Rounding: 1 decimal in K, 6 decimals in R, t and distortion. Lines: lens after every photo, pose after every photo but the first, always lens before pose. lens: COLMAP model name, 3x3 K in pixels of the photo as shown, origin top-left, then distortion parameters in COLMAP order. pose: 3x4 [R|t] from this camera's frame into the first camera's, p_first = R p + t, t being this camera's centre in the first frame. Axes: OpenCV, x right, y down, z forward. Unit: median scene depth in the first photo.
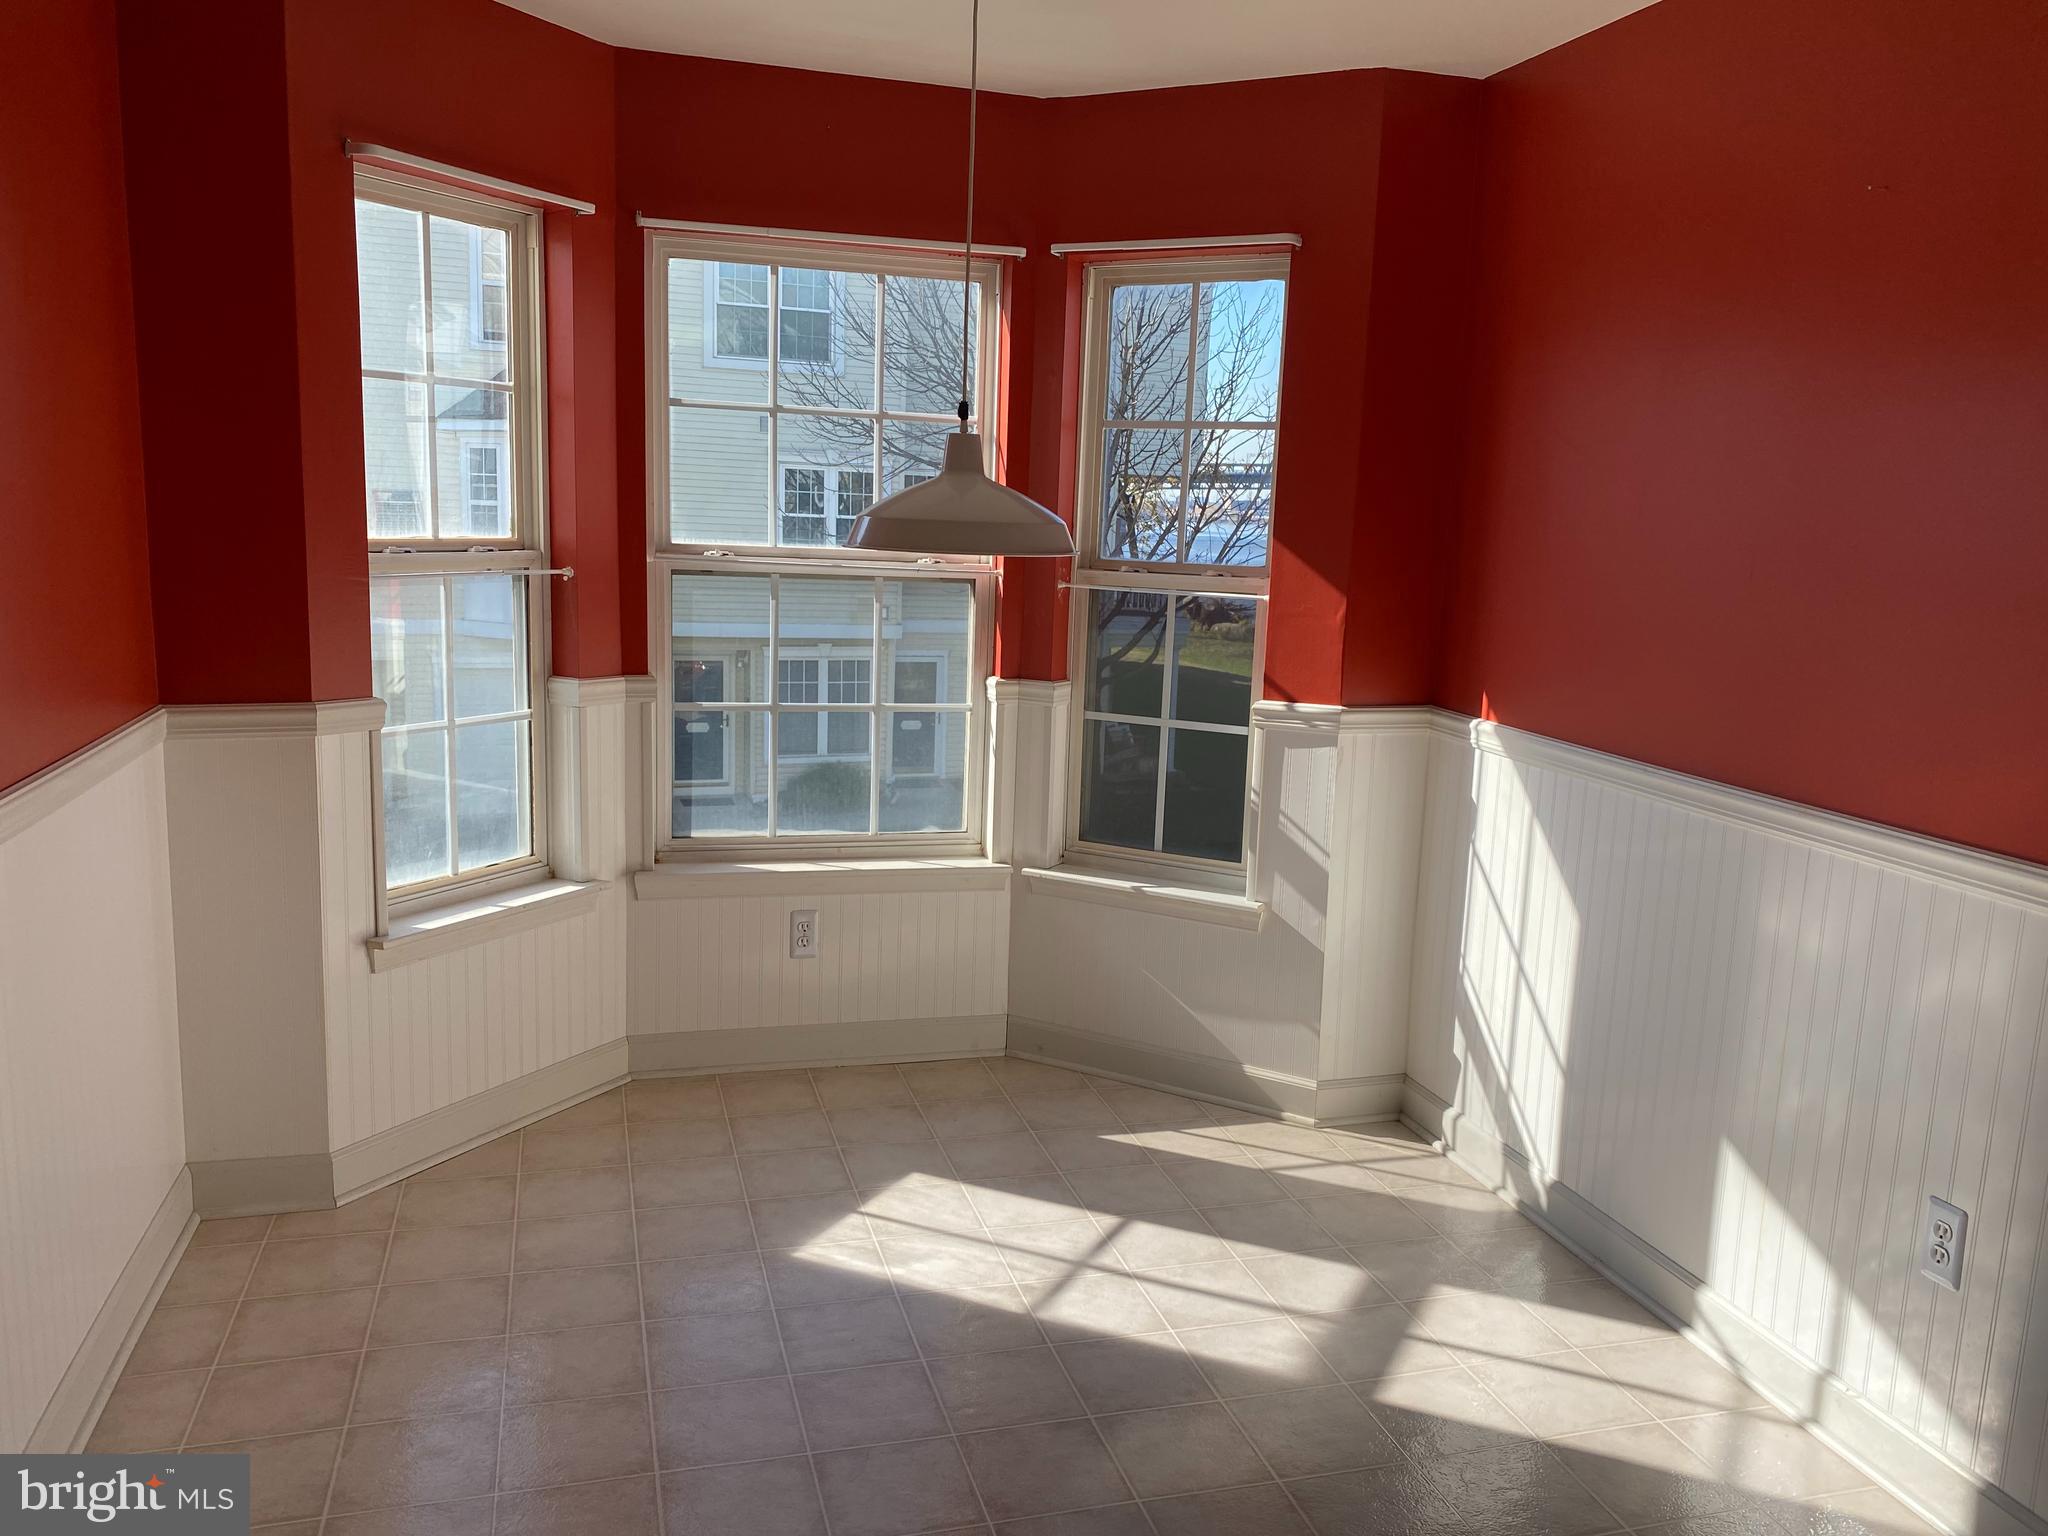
lens RADIAL K [[1572.8, 0, 1018.2], [0, 1572.8, 764.9], [0, 0, 1]] dist [0.025942, -0.045072]
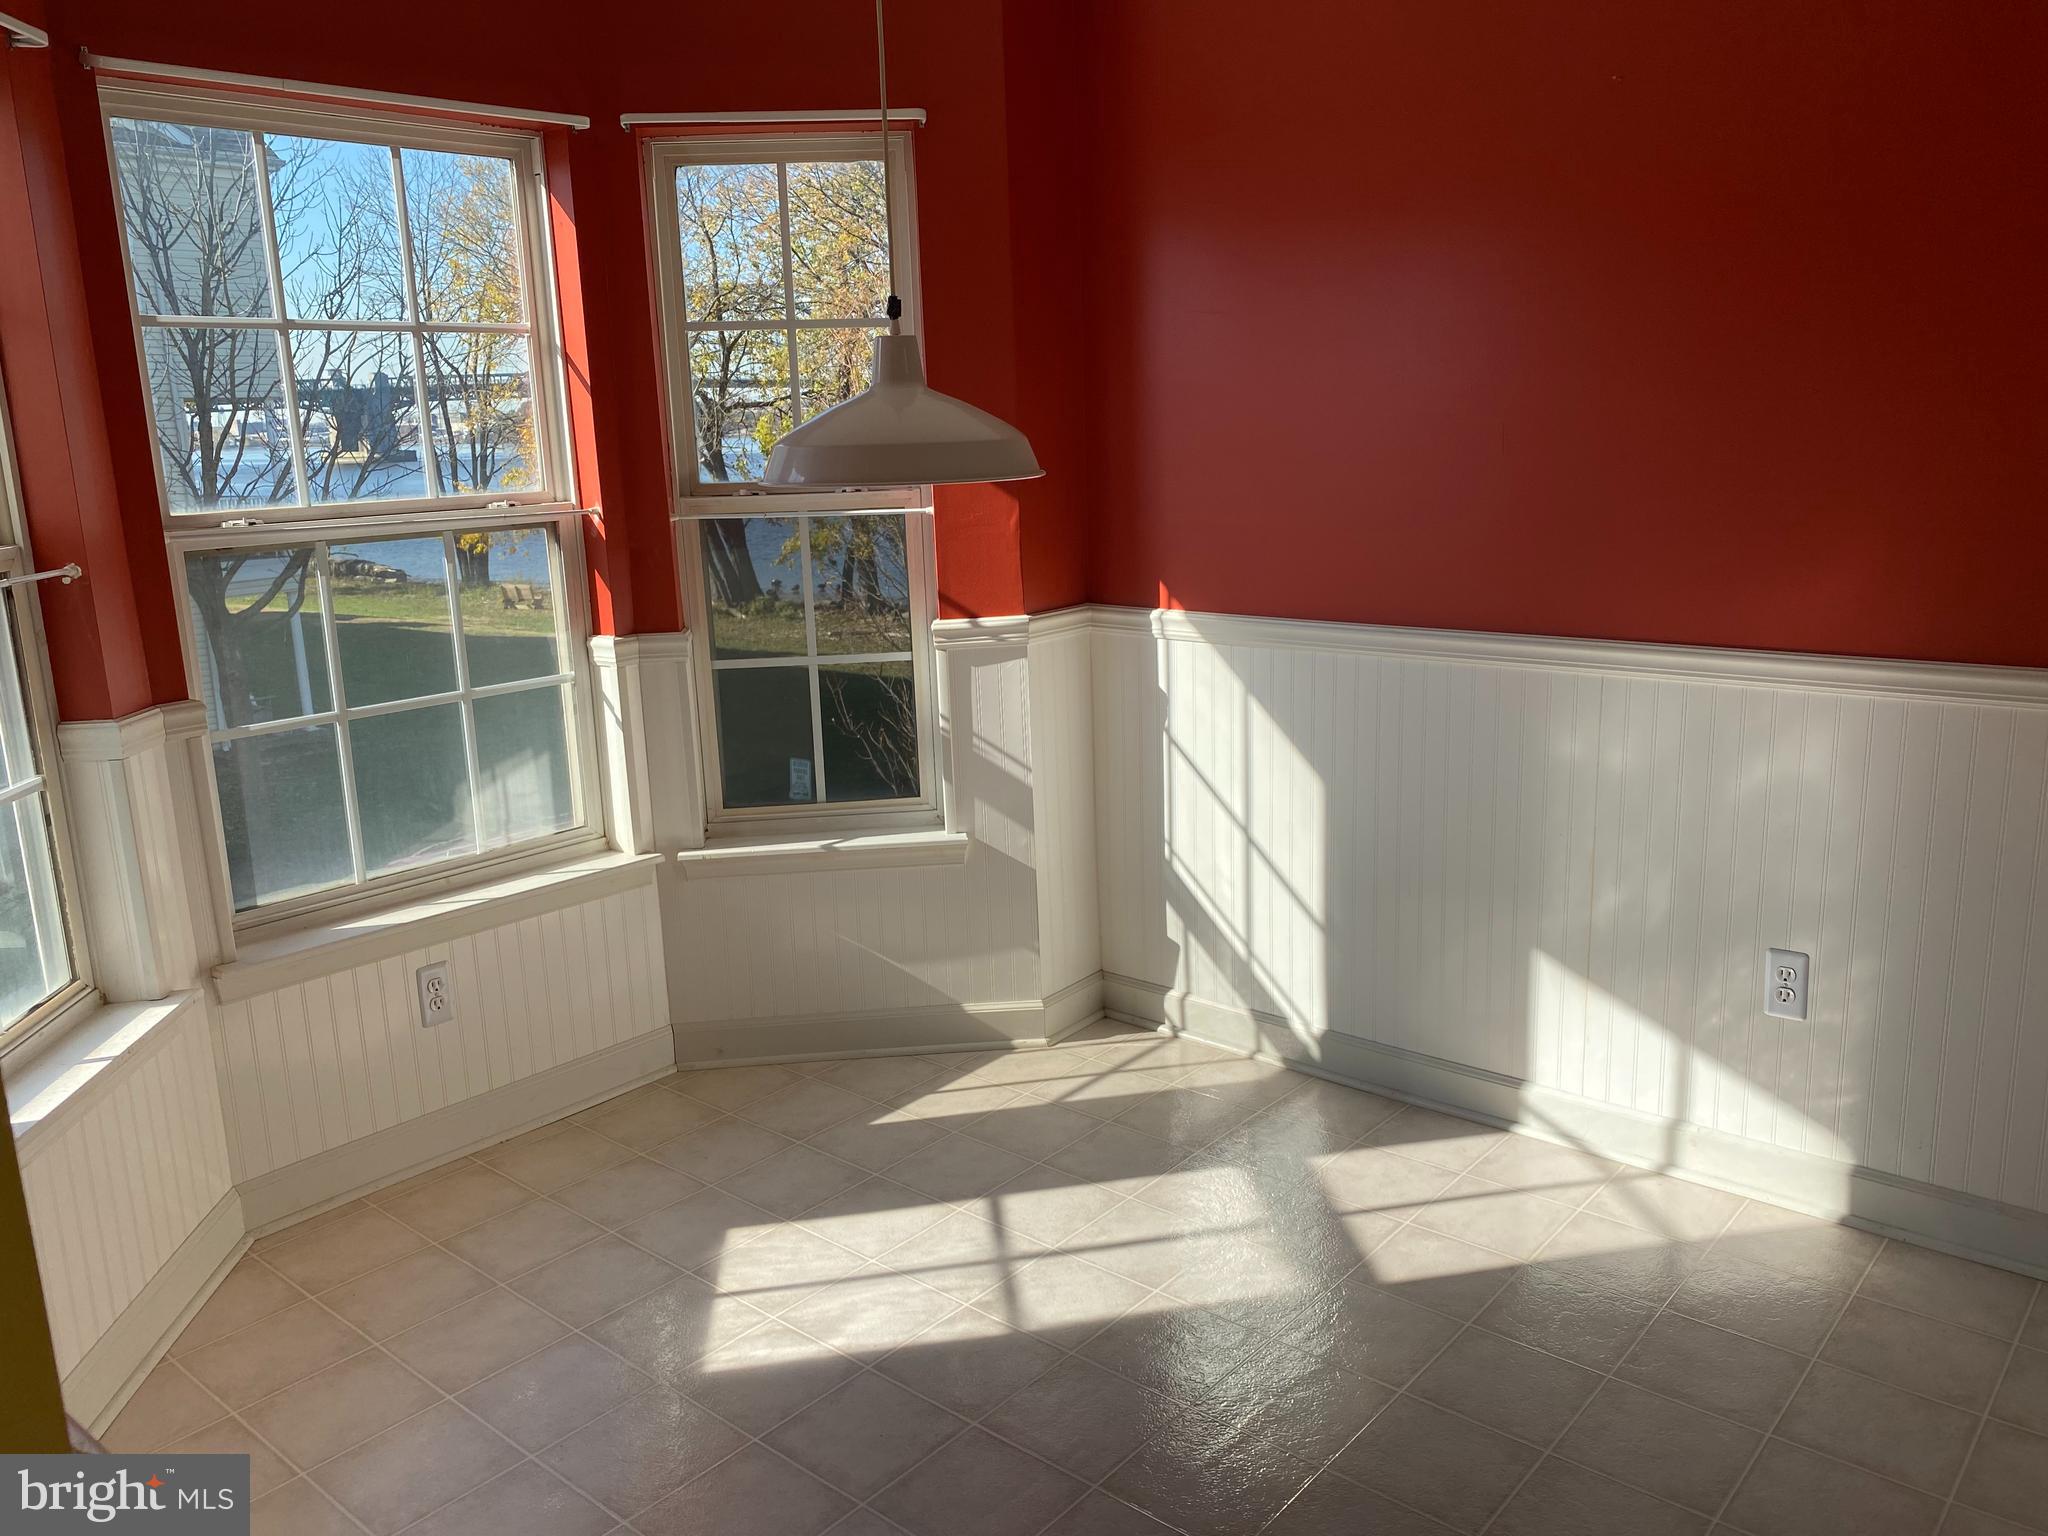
lens RADIAL K [[1572.8, 0, 1031.9], [0, 1572.8, 744.9], [0, 0, 1]] dist [0.025942, -0.045072]
pose [[0.834070, -0.177014, 0.522487, -0.307223], [0.153066, 0.984192, 0.089090, -0.043985], [-0.529998, 0.005667, 0.847980, 0.185251]]
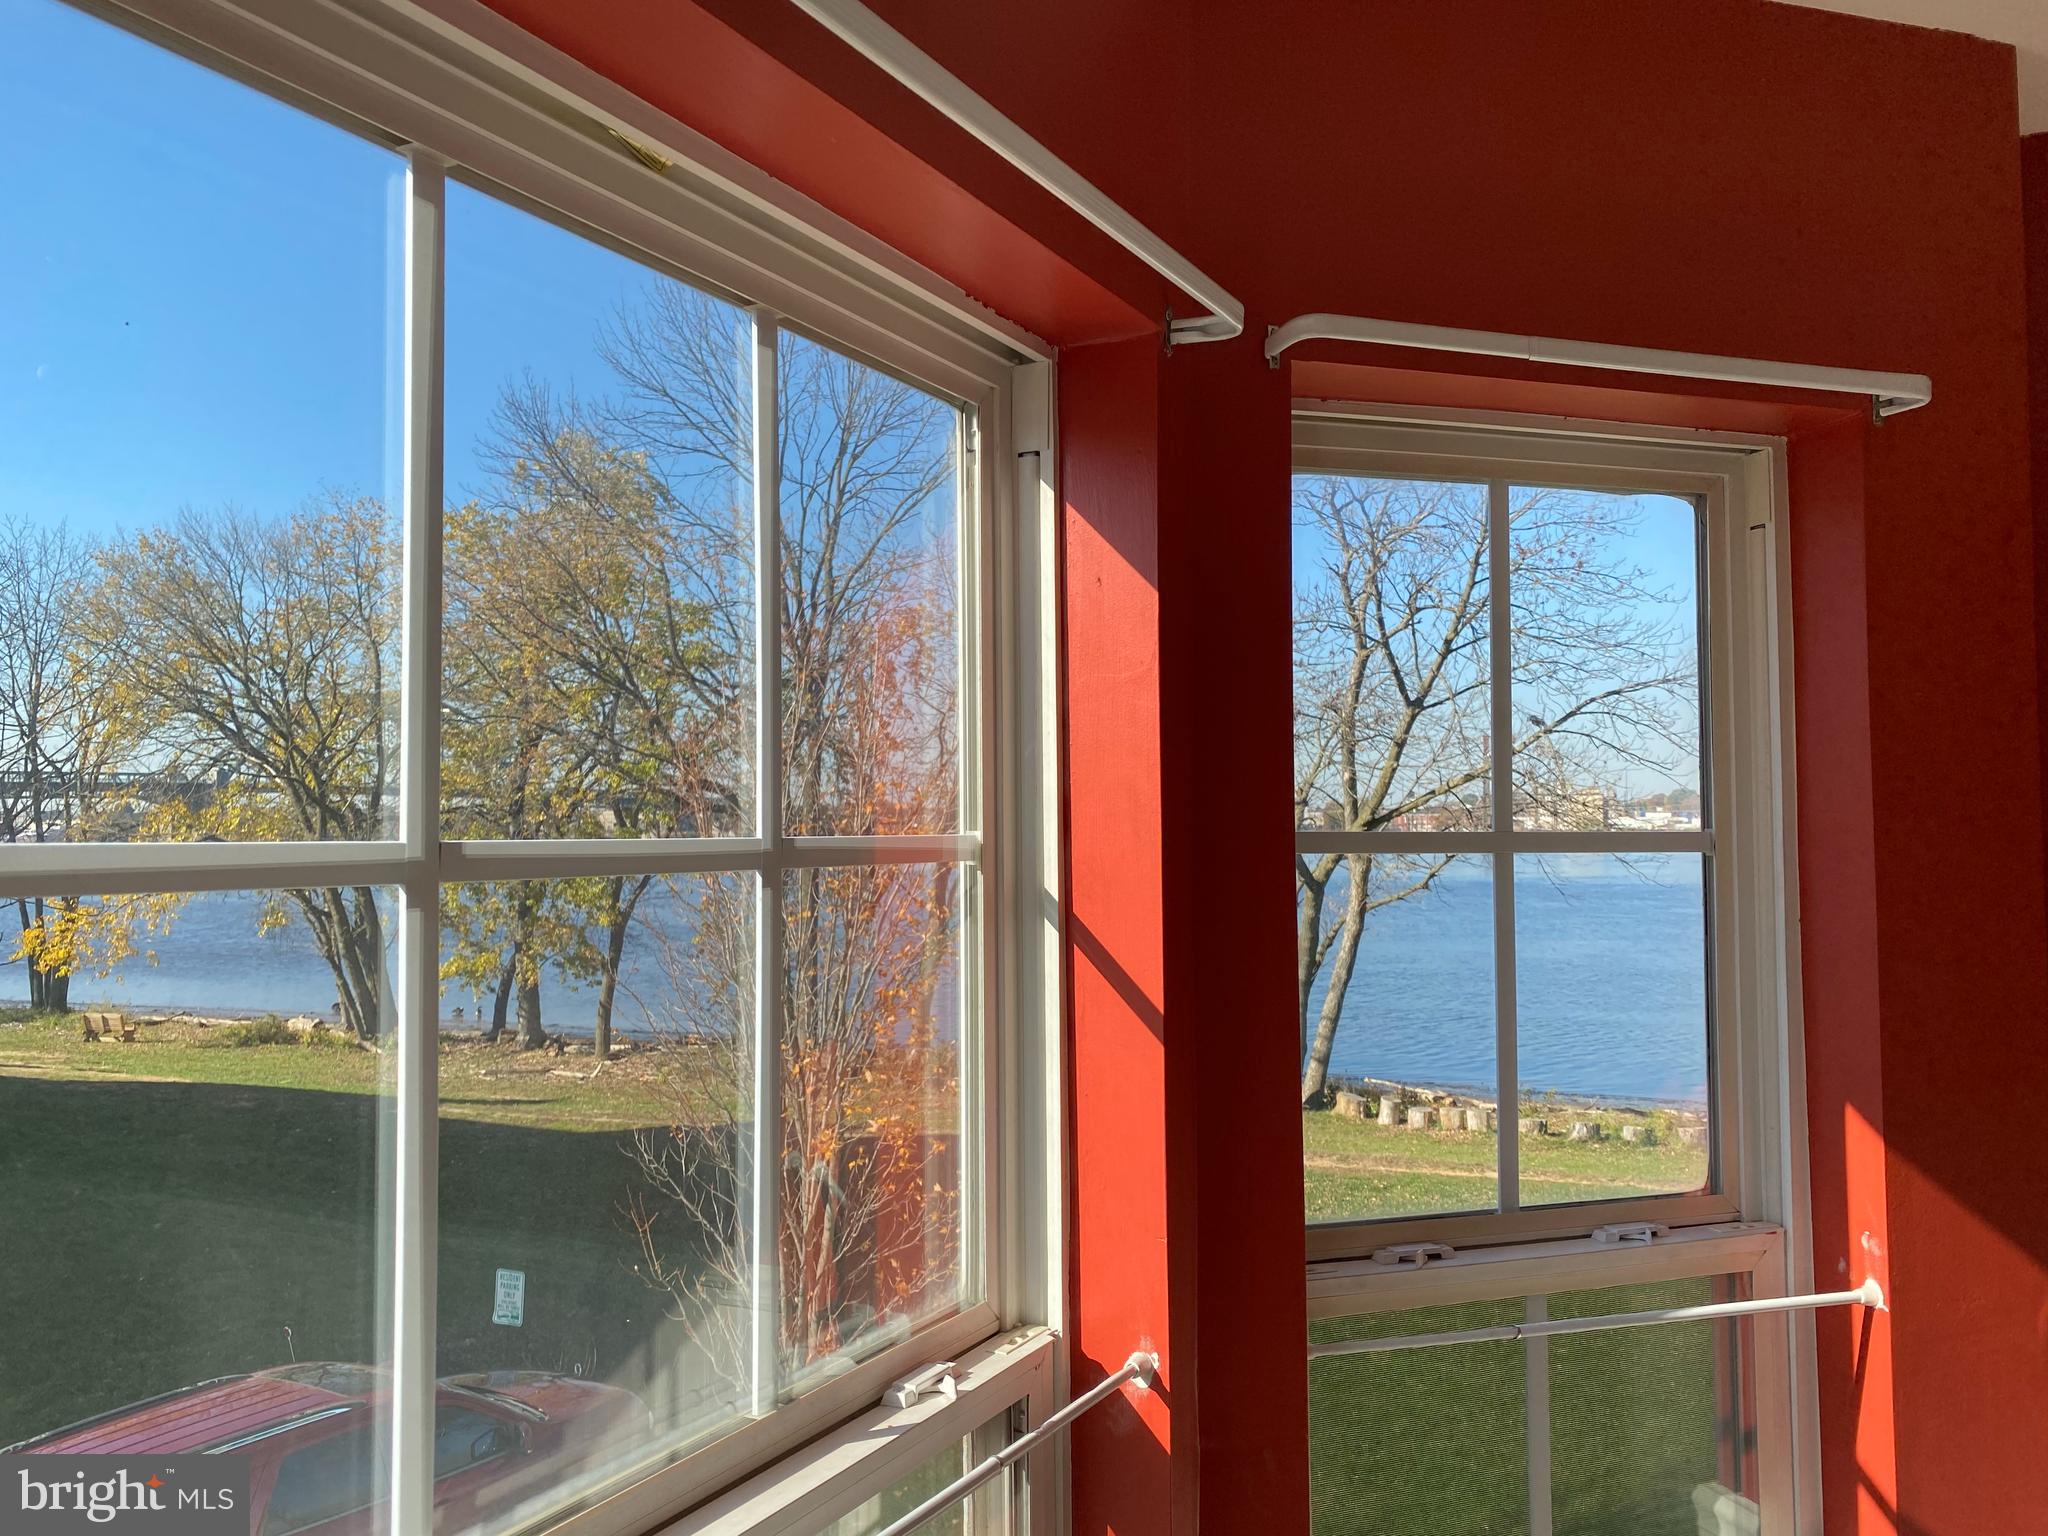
lens RADIAL K [[1572.8, 0, 1028.3], [0, 1572.8, 758.7], [0, 0, 1]] dist [0.025942, -0.045072]
pose [[0.697705, -0.008829, 0.716330, -0.260983], [0.146105, 0.980661, -0.130219, -0.209532], [-0.701328, 0.195514, 0.685503, 0.841383]]
